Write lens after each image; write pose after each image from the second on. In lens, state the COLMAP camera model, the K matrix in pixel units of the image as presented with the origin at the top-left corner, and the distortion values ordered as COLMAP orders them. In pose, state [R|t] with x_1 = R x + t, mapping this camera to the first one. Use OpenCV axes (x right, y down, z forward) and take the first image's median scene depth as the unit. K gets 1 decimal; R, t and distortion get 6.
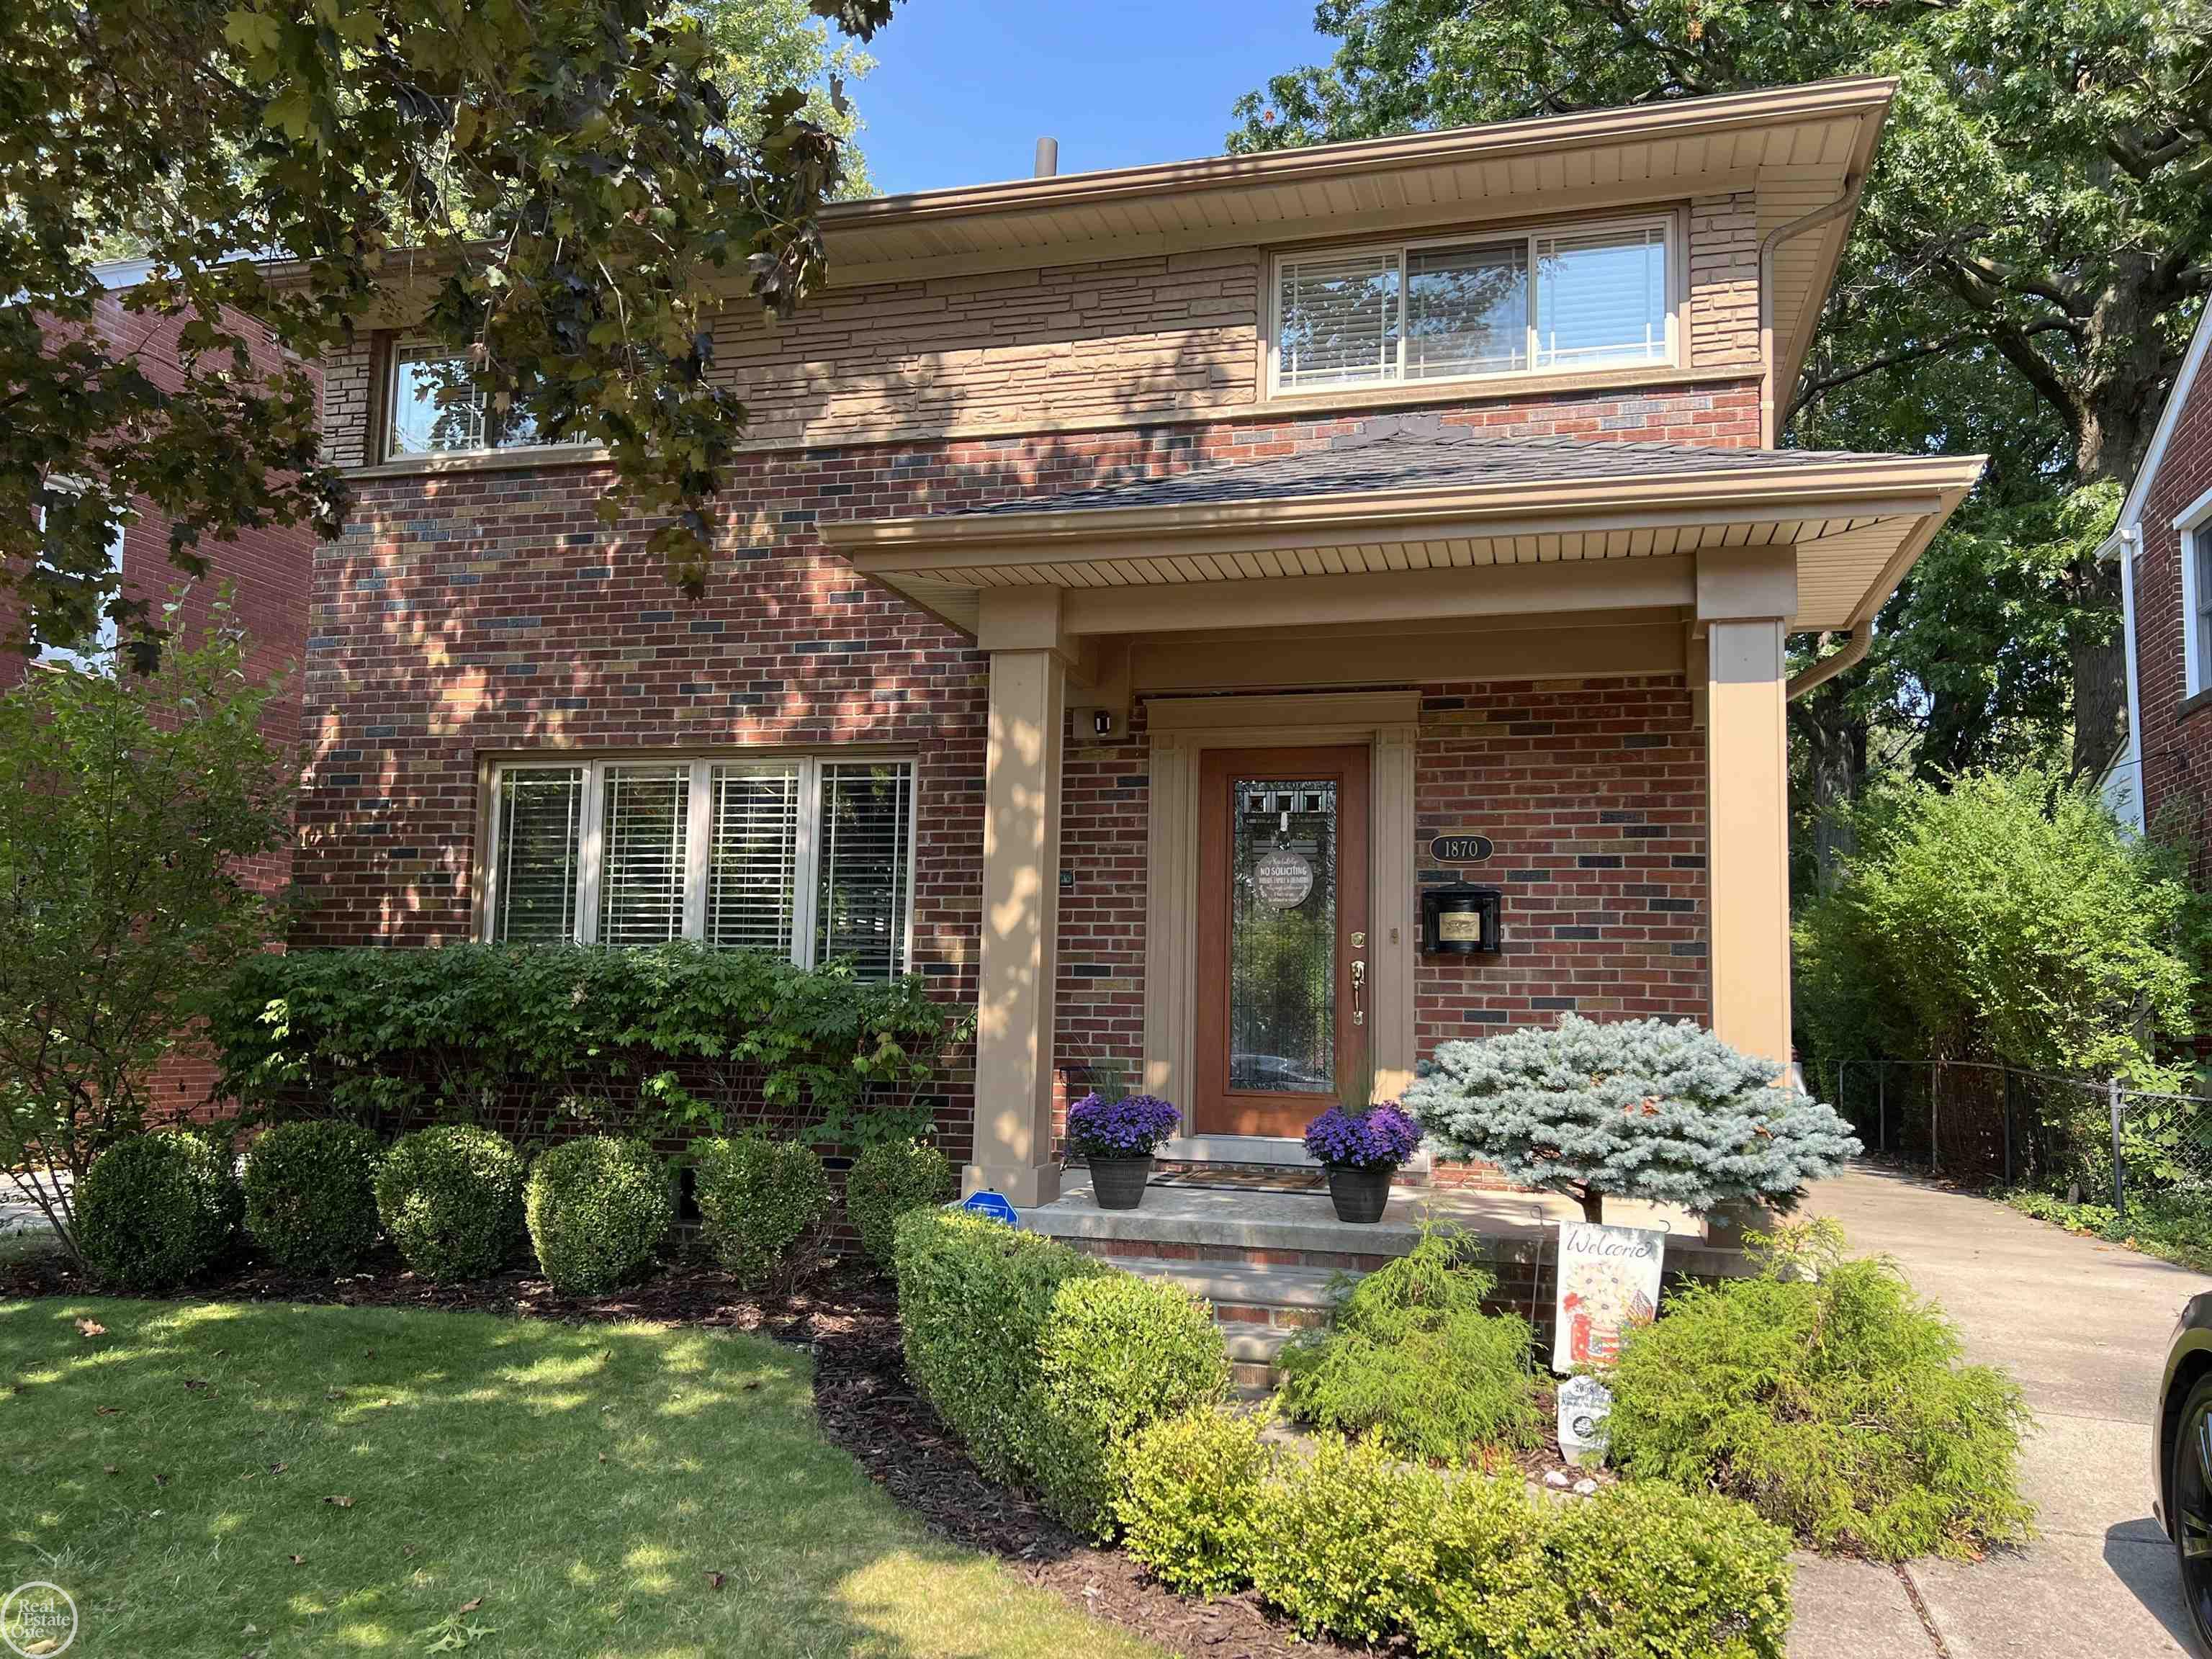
lens RADIAL K [[1703.2, 0, 1110.5], [0, 1703.2, 831.2], [0, 0, 1]] dist [0.122155, -0.237049]
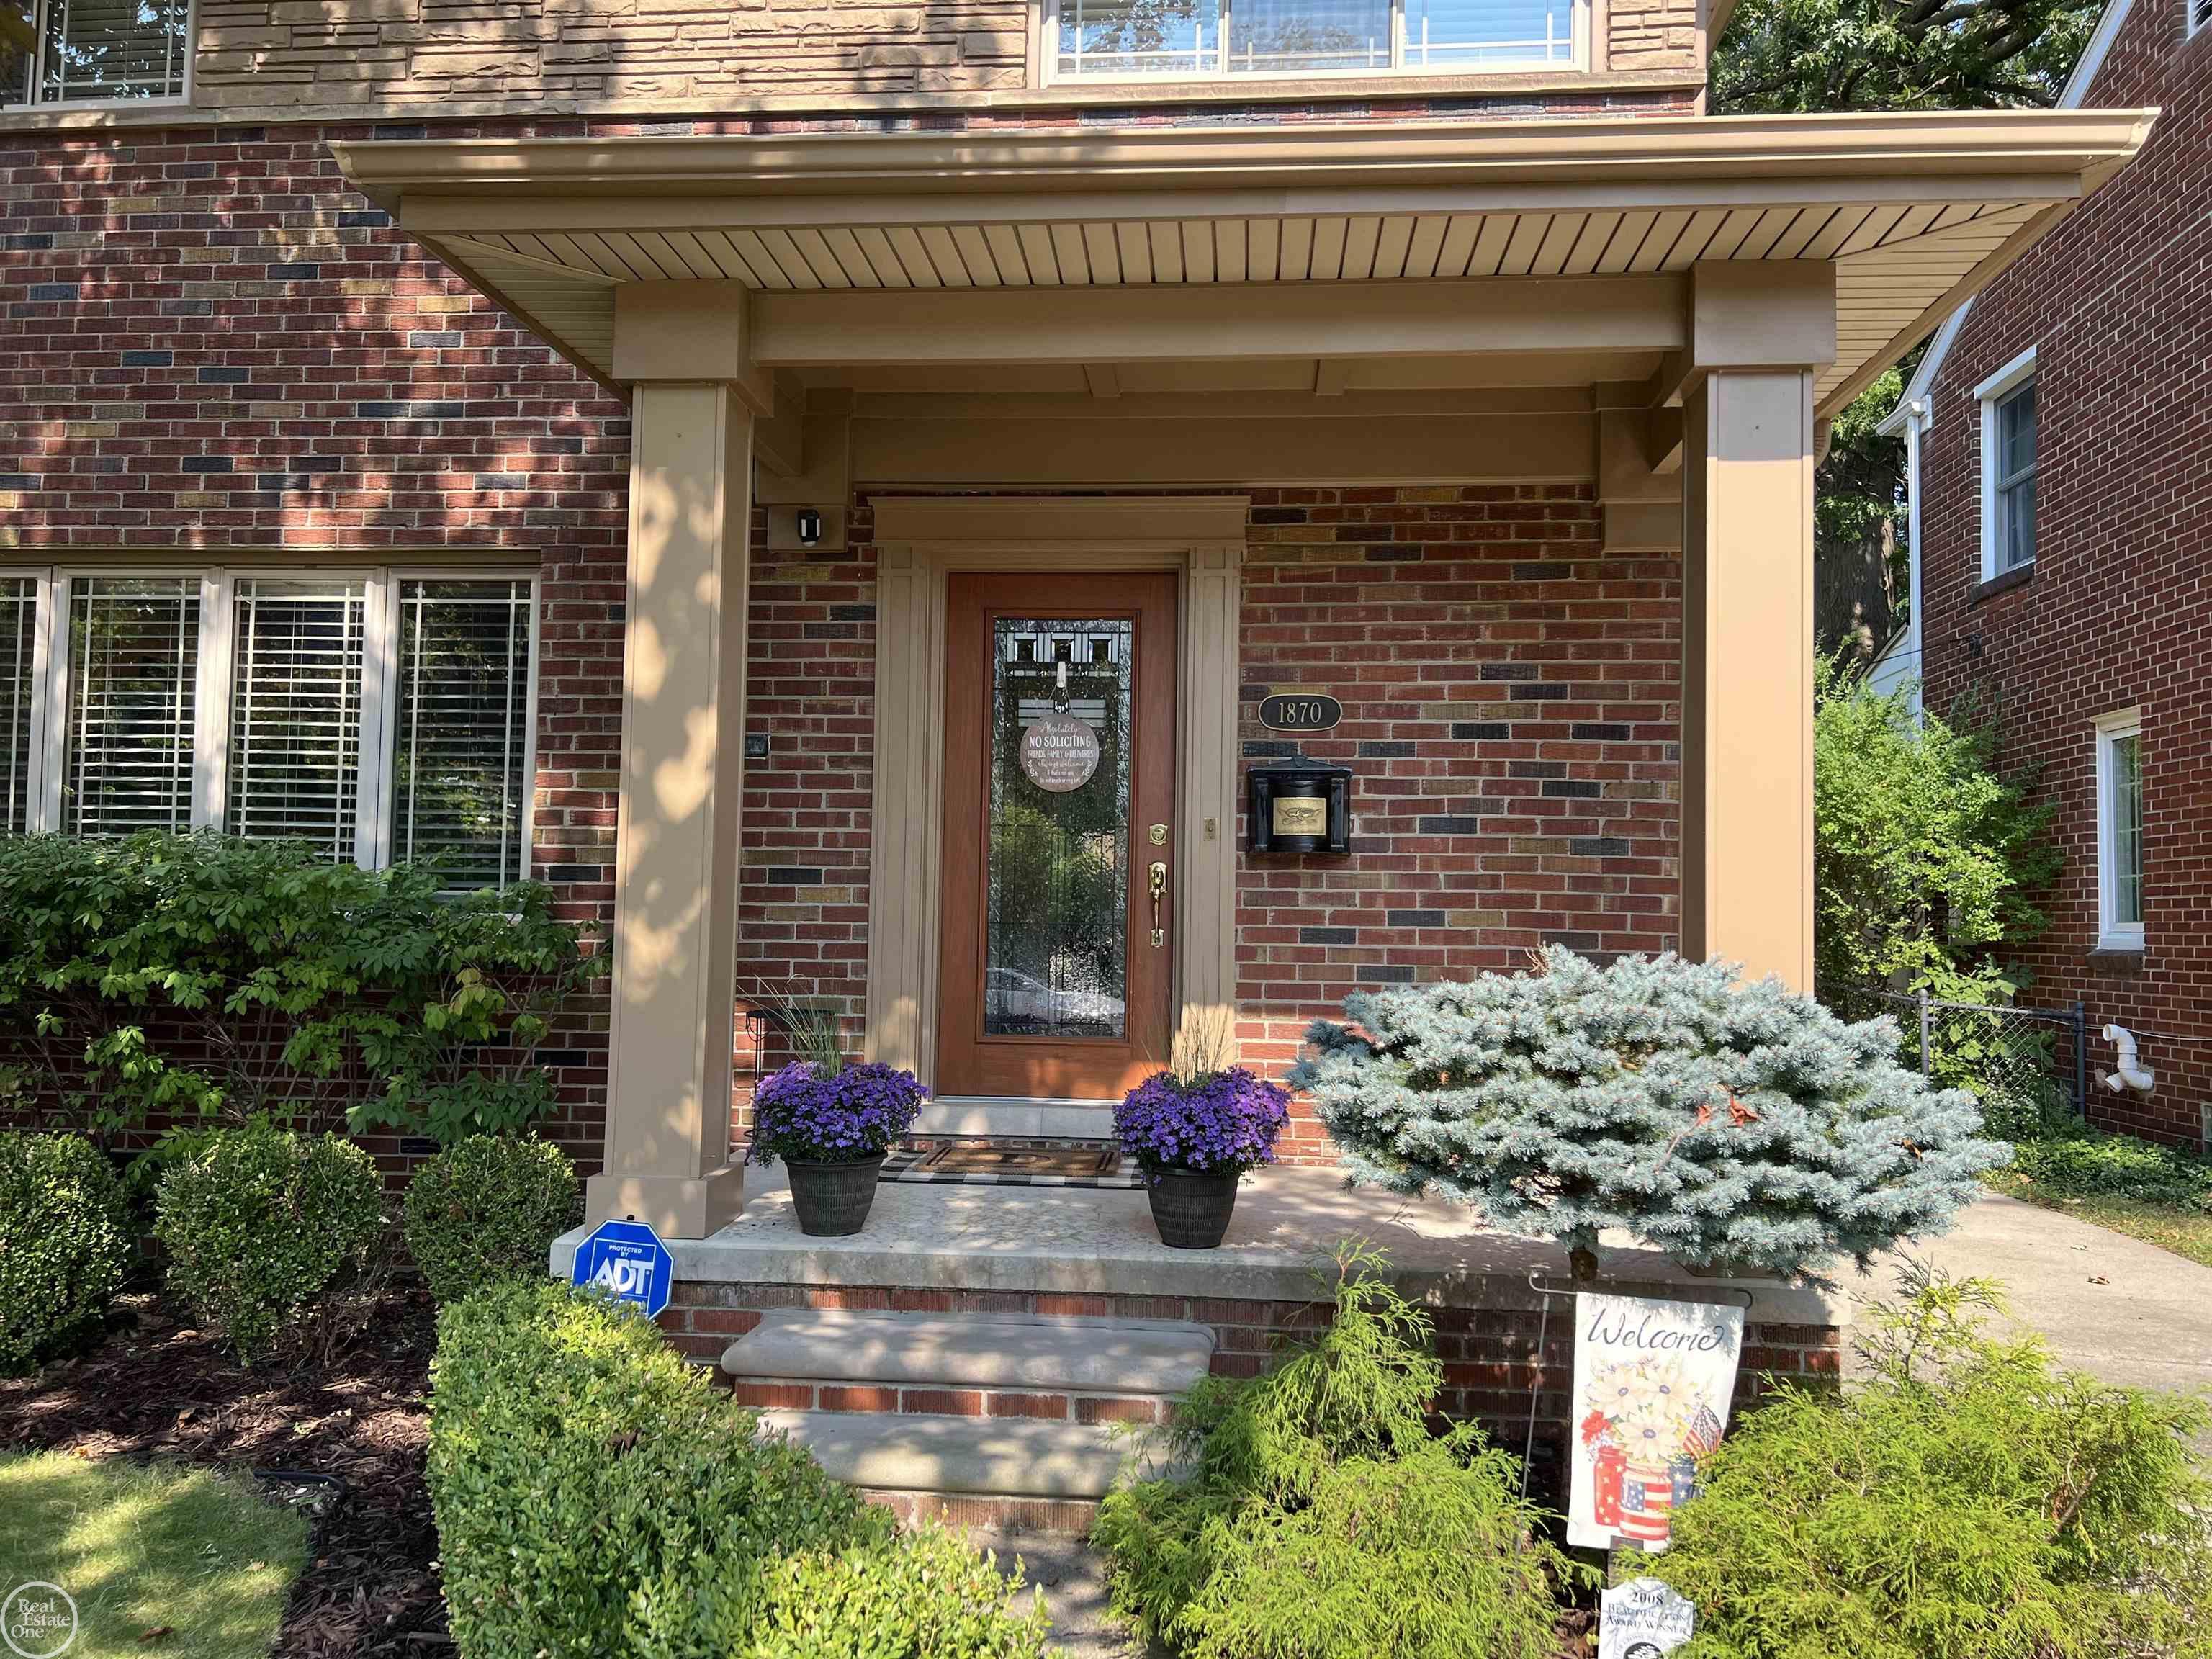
lens RADIAL K [[1646.2, 0, 1106.0], [0, 1646.2, 829.5], [0, 0, 1]] dist [0.067170, -0.076920]
pose [[0.984479, 0.005595, 0.175411, -0.003640], [-0.015962, 0.998204, 0.057747, 0.021000], [-0.174772, -0.059650, 0.982800, 0.303653]]
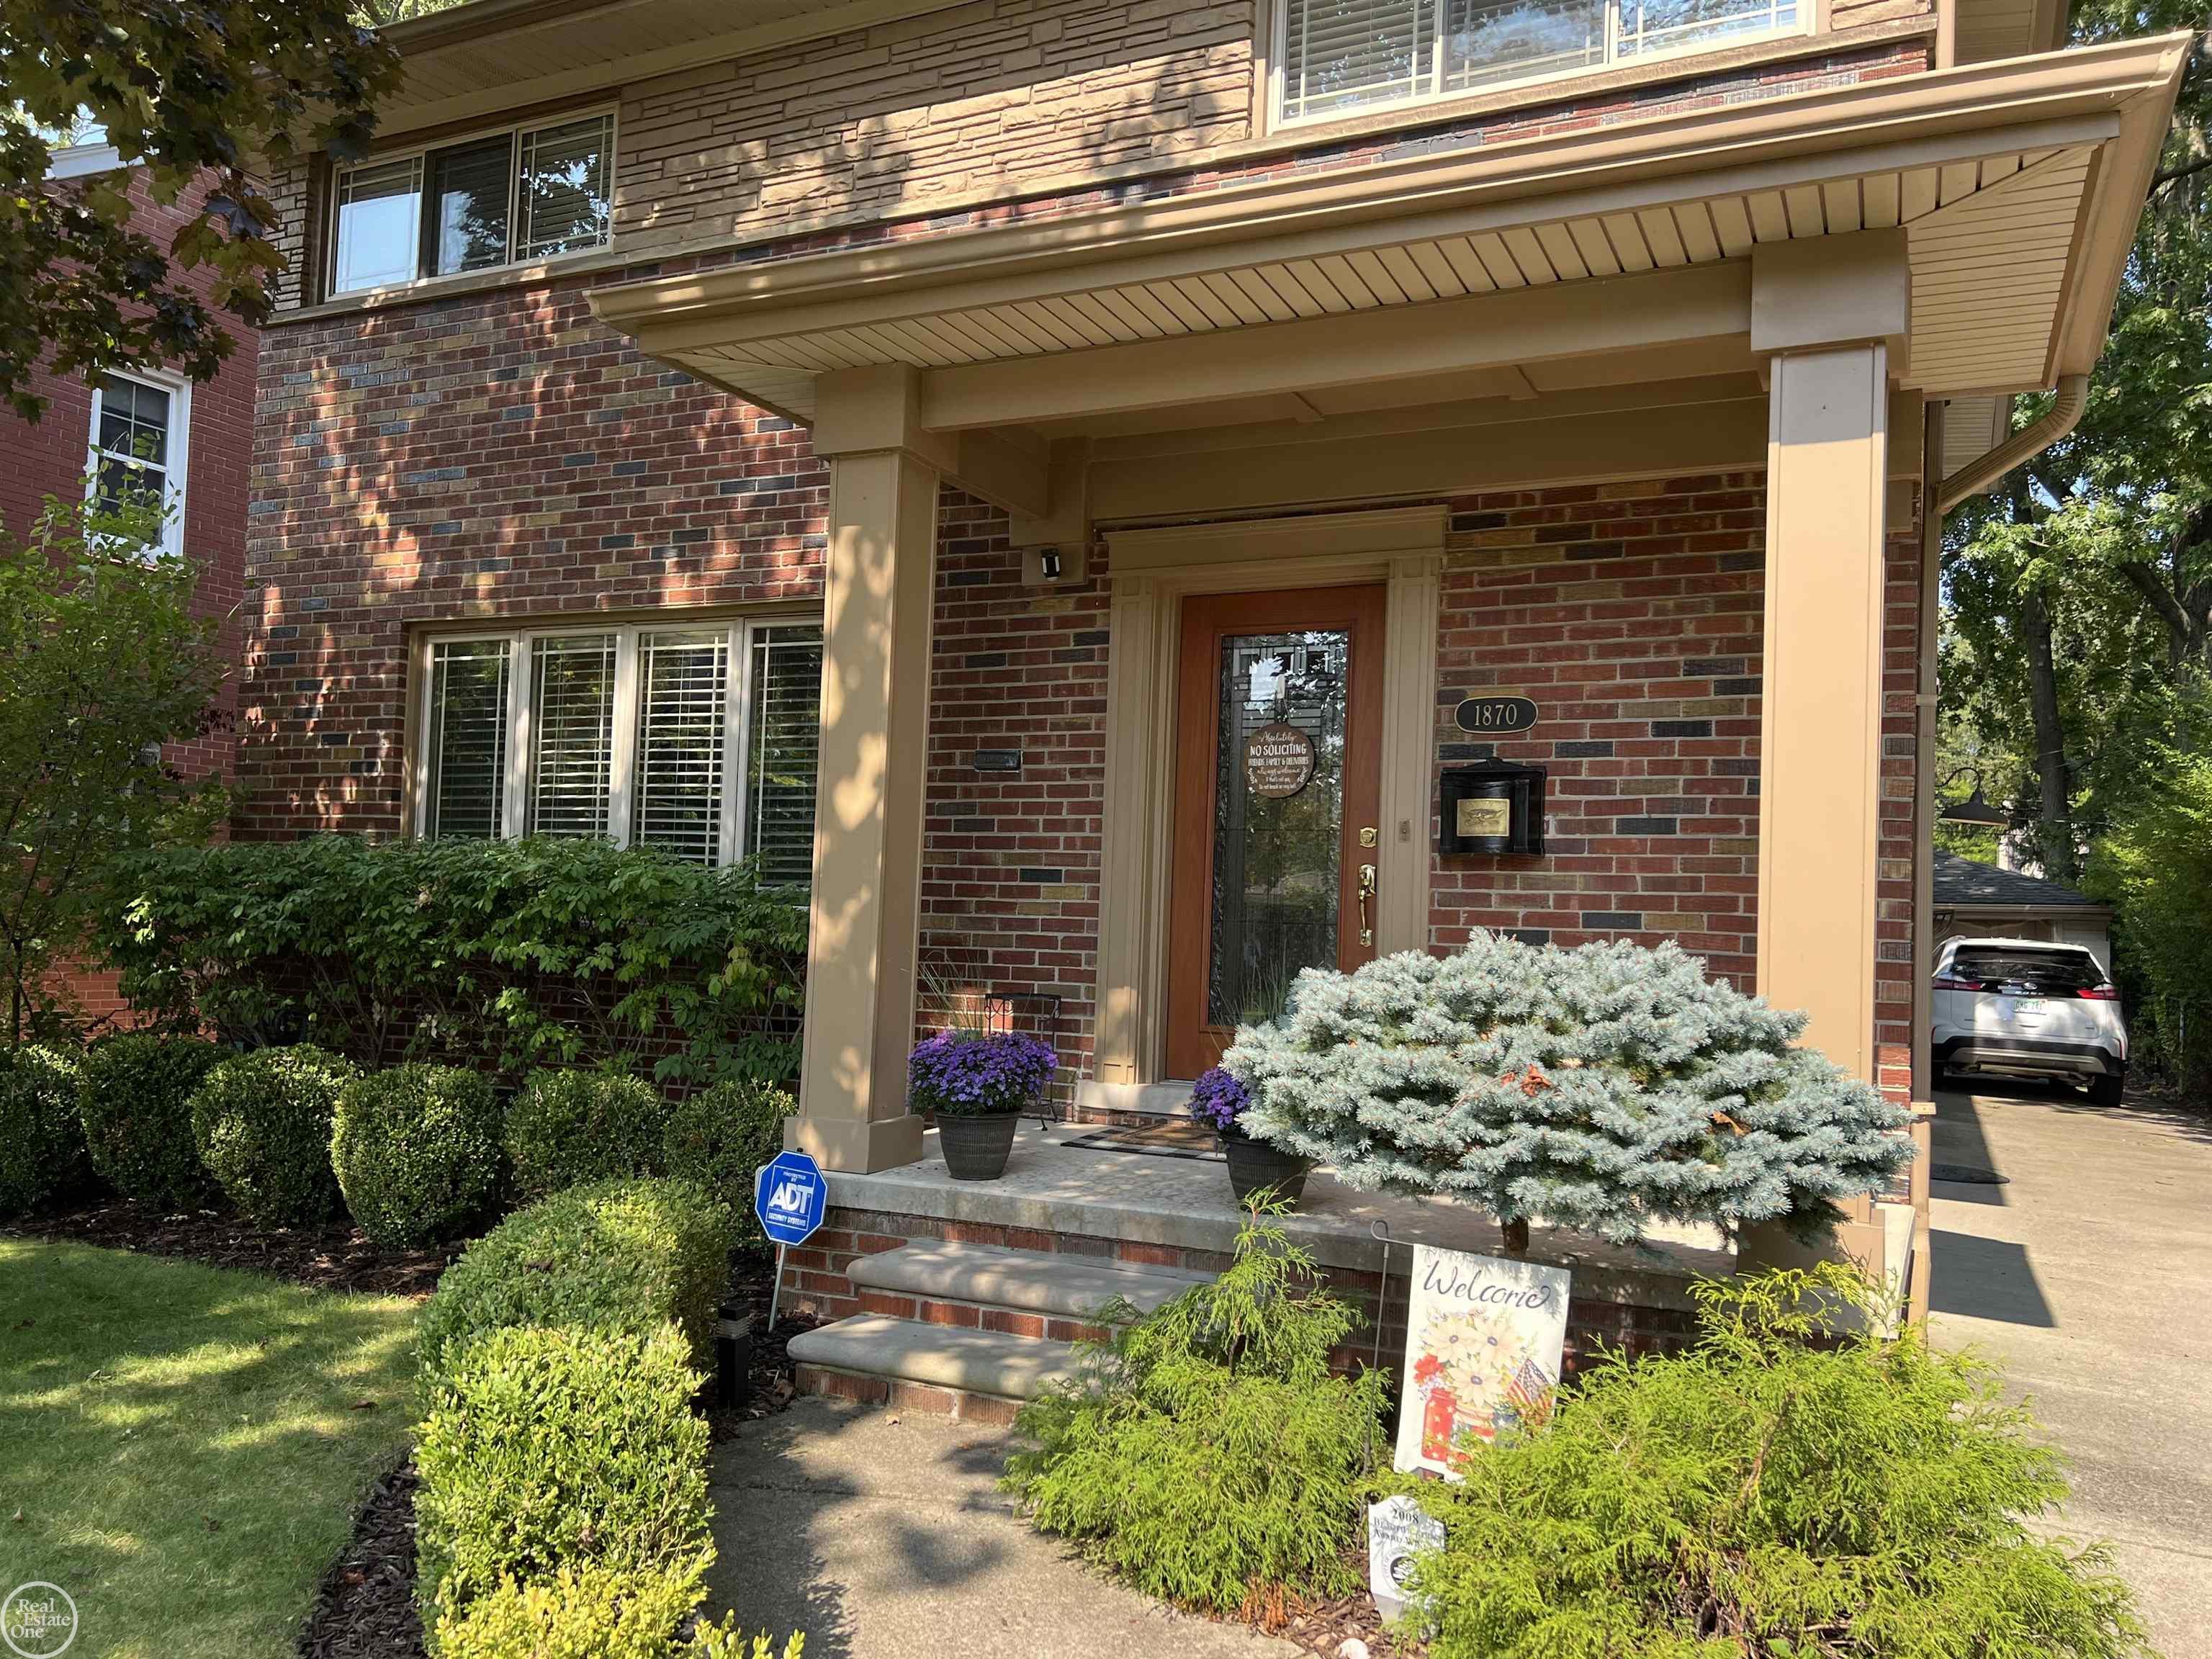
lens RADIAL K [[1704.5, 0, 1103.0], [0, 1704.5, 836.7], [0, 0, 1]] dist [0.065547, -0.076138]
pose [[0.982669, 0.002954, -0.185344, 0.173014], [0.006486, 0.998713, 0.050306, 0.024581], [0.185254, -0.050636, 0.981385, 0.226167]]
